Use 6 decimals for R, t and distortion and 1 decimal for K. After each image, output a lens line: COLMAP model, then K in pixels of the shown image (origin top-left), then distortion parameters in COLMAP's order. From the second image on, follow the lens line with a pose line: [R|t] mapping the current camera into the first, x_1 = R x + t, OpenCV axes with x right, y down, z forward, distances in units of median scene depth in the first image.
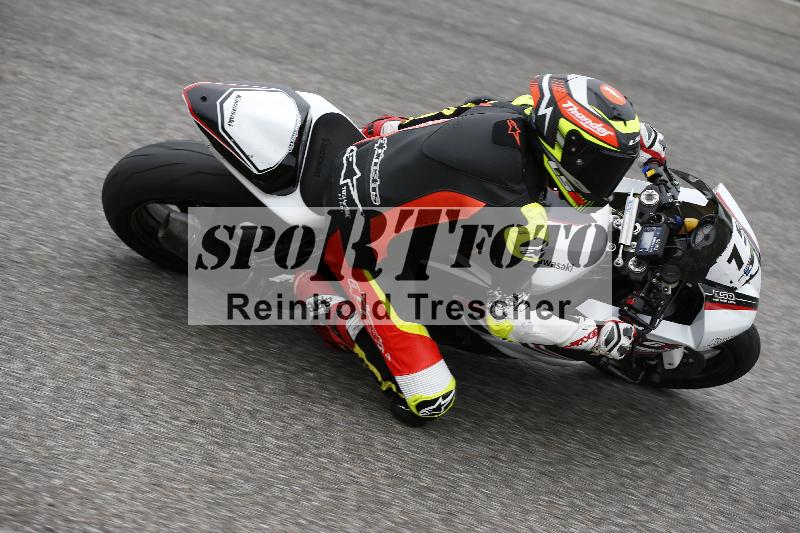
lens RADIAL K [[2738.2, 0, 400.0], [0, 2738.2, 266.5], [0, 0, 1]] dist [-0.172892, -1.172677]
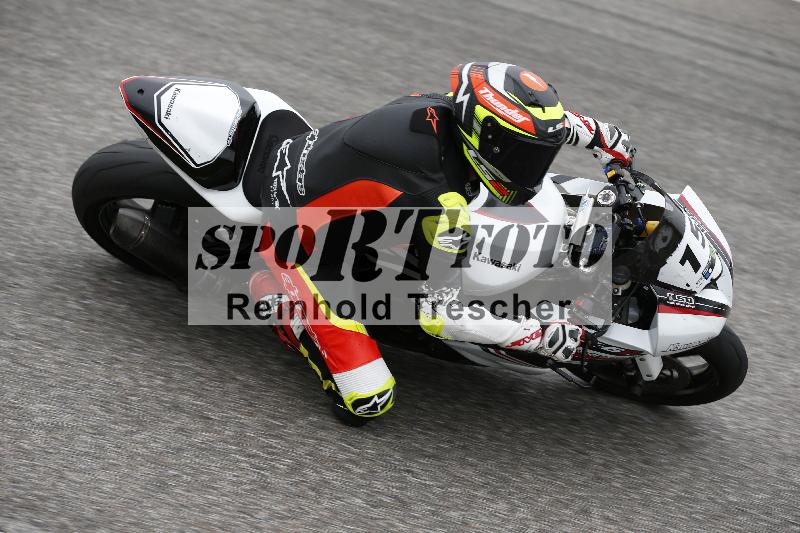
lens RADIAL K [[2738.2, 0, 400.0], [0, 2738.2, 266.5], [0, 0, 1]] dist [-0.172892, -1.172677]
pose [[0.990262, 0.009401, -0.138899, 0.158004], [-0.015652, 0.998910, -0.043980, 0.044198], [0.138335, 0.045726, 0.989329, 0.029530]]
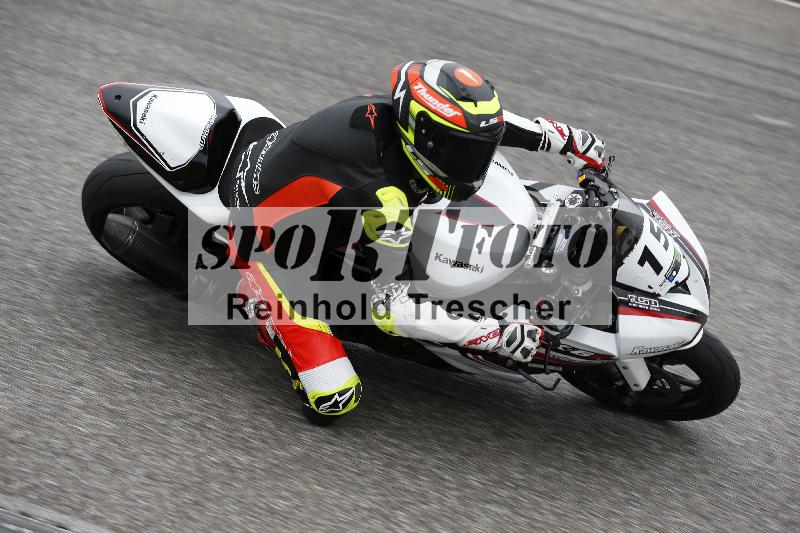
lens RADIAL K [[2738.2, 0, 400.0], [0, 2738.2, 266.5], [0, 0, 1]] dist [-0.172892, -1.172677]
pose [[0.959729, 0.005078, -0.280881, 0.314957], [-0.030743, 0.995730, -0.087042, 0.087352], [0.279240, 0.092172, 0.955787, 0.049688]]
